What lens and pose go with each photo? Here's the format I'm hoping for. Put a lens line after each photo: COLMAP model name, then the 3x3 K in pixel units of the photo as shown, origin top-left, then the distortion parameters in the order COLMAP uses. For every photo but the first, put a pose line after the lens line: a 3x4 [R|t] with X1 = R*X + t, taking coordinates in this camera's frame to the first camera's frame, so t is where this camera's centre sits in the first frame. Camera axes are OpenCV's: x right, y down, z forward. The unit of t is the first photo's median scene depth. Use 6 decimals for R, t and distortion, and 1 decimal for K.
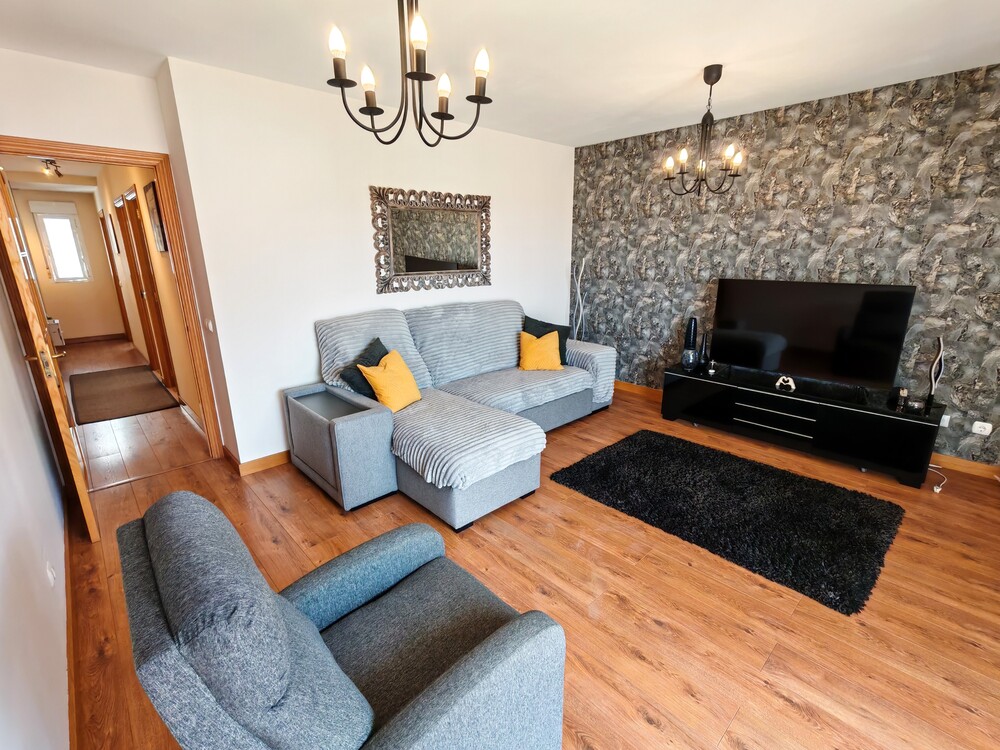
lens RADIAL K [[457.0, 0, 501.3], [0, 457.0, 373.3], [0, 0, 1]] dist [0.001991, 0.002386]
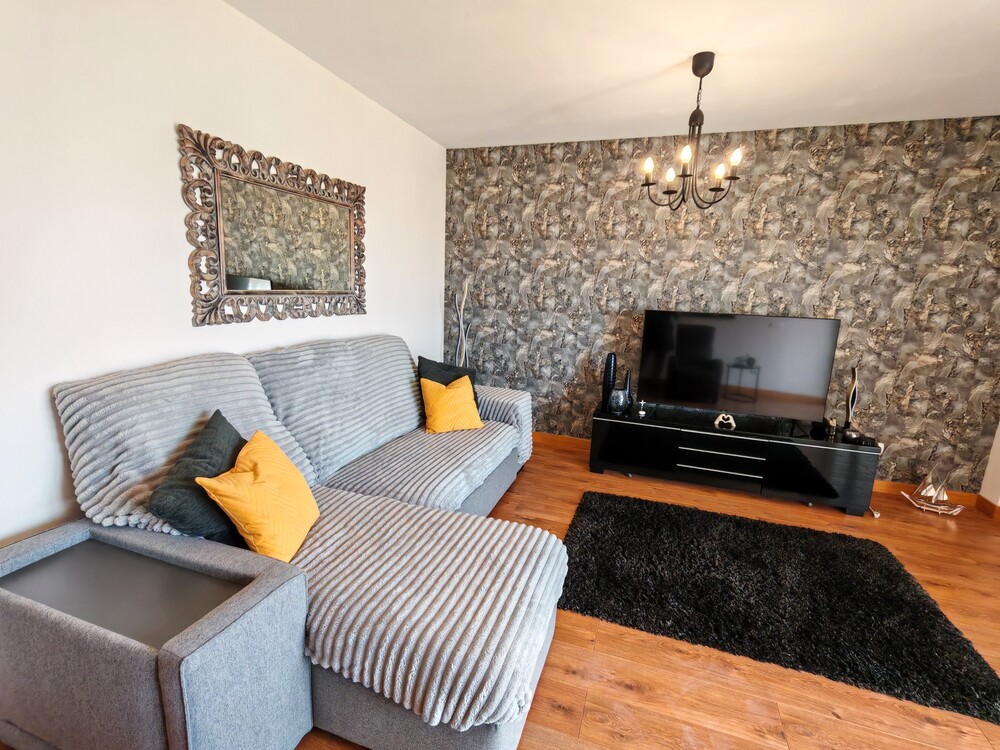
lens RADIAL K [[457.0, 0, 501.2], [0, 457.0, 374.6], [0, 0, 1]] dist [0.001991, 0.002386]
pose [[0.884076, -0.048494, 0.464820, -0.209713], [0.079271, 0.995750, -0.046886, -0.064063], [-0.460571, 0.078298, 0.884163, 0.366696]]
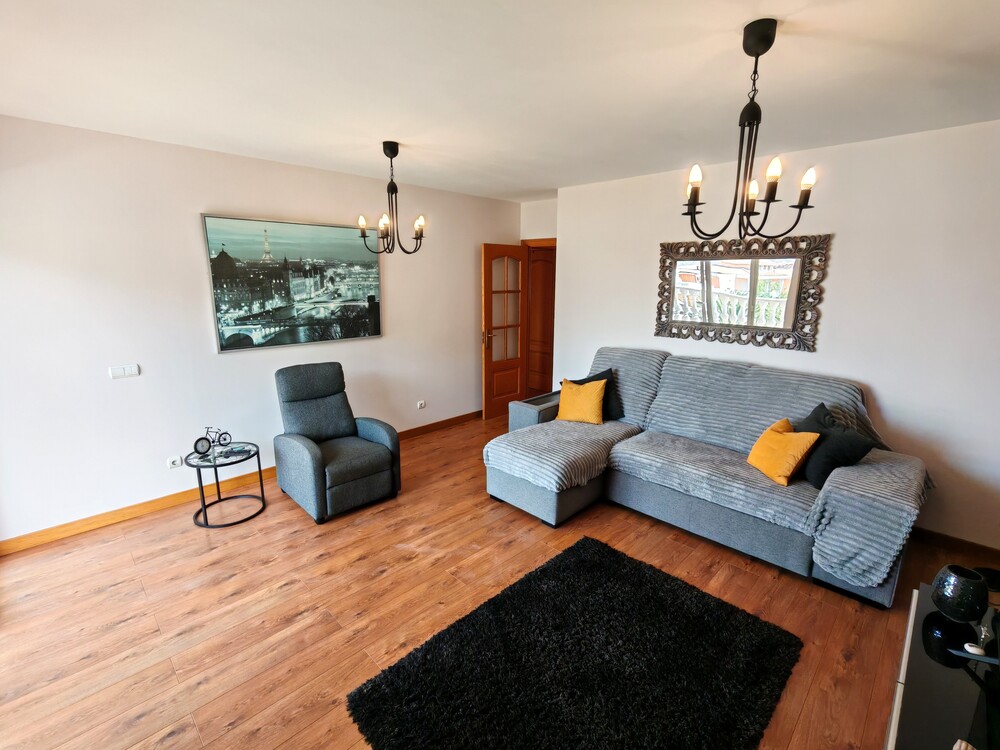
lens RADIAL K [[457.0, 0, 502.3], [0, 457.0, 371.8], [0, 0, 1]] dist [0.001991, 0.002386]
pose [[0.039367, 0.214423, -0.975947, 0.848922], [-0.270035, 0.942646, 0.196214, -0.214276], [0.962046, 0.255815, 0.095010, 0.567136]]
